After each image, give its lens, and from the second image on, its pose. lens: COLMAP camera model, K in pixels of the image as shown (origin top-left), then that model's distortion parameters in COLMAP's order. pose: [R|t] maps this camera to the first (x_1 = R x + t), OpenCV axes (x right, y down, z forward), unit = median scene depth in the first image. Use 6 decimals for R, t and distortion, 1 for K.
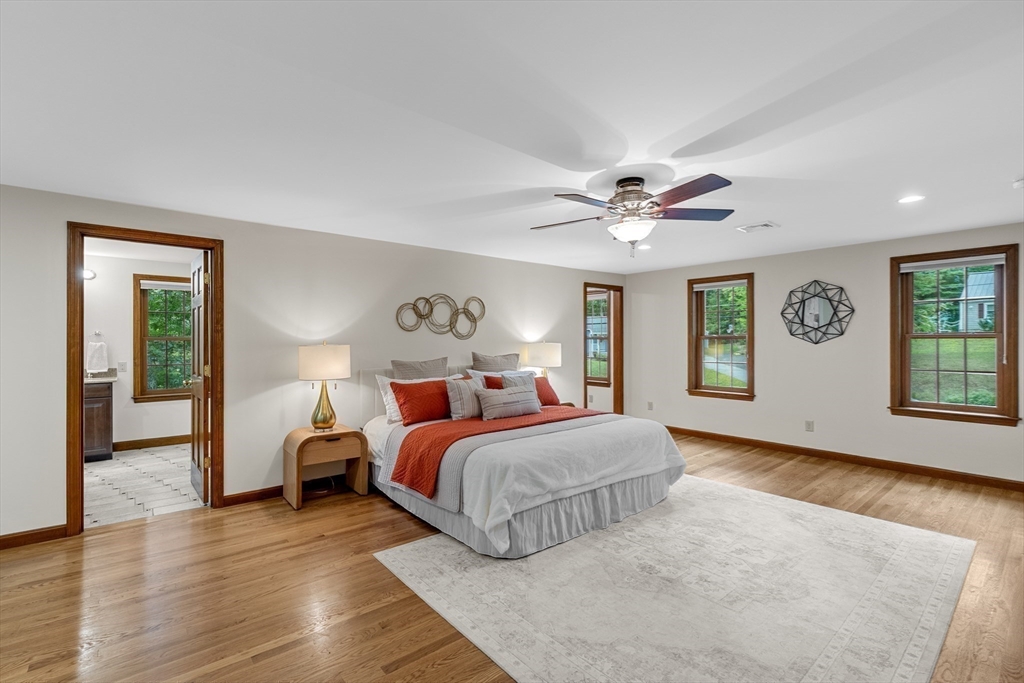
lens RADIAL K [[460.9, 0, 510.2], [0, 460.9, 338.4], [0, 0, 1]] dist [-0.004091, 0.001418]
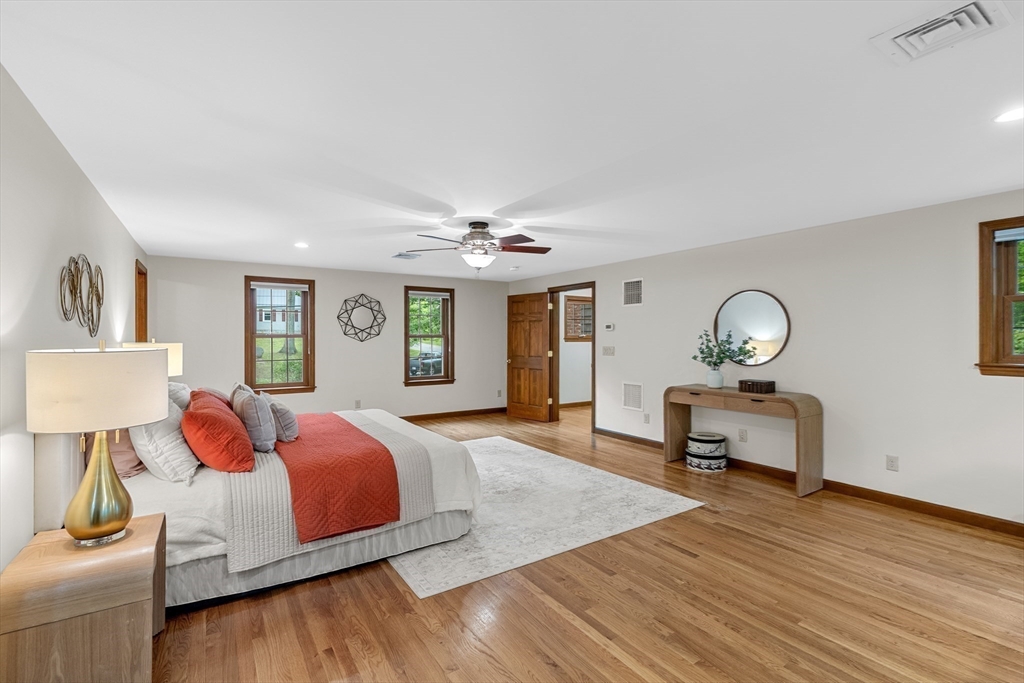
lens RADIAL K [[460.9, 0, 513.9], [0, 460.9, 339.9], [0, 0, 1]] dist [-0.004091, 0.001418]
pose [[0.109225, -0.003143, 0.994012, -0.653257], [-0.005258, 0.999979, 0.003740, -0.000074], [-0.994003, -0.005635, 0.109206, 0.441249]]
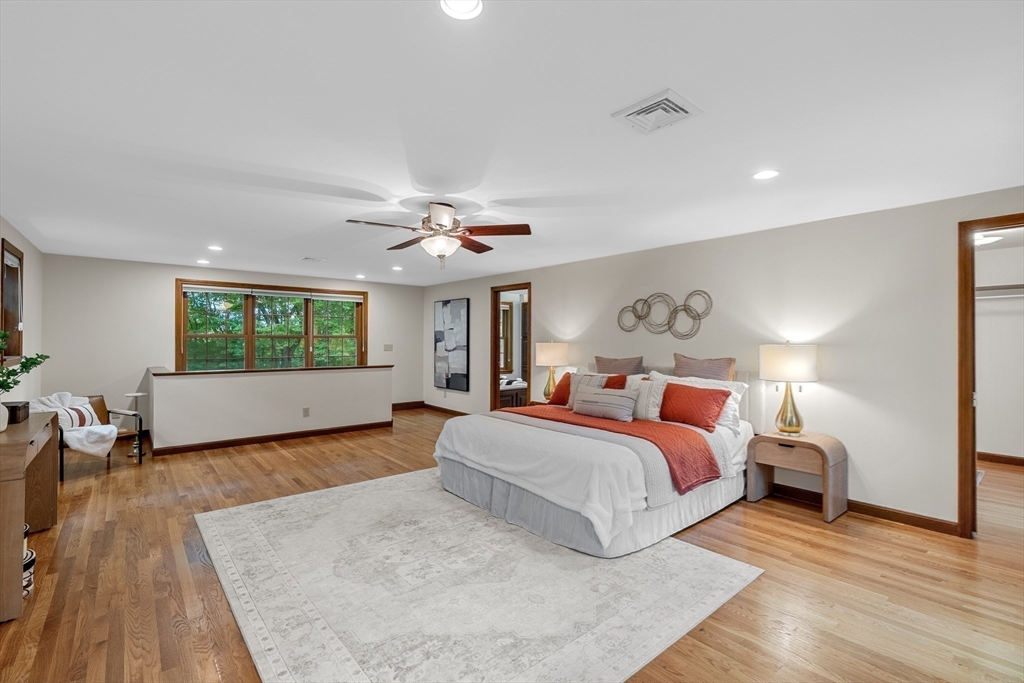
lens RADIAL K [[460.9, 0, 508.7], [0, 460.9, 335.4], [0, 0, 1]] dist [-0.004091, 0.001418]
pose [[-0.000951, -0.004612, -0.999989, 0.861253], [0.002229, 0.999987, -0.004614, -0.001936], [0.999997, -0.002233, -0.000941, 0.699026]]
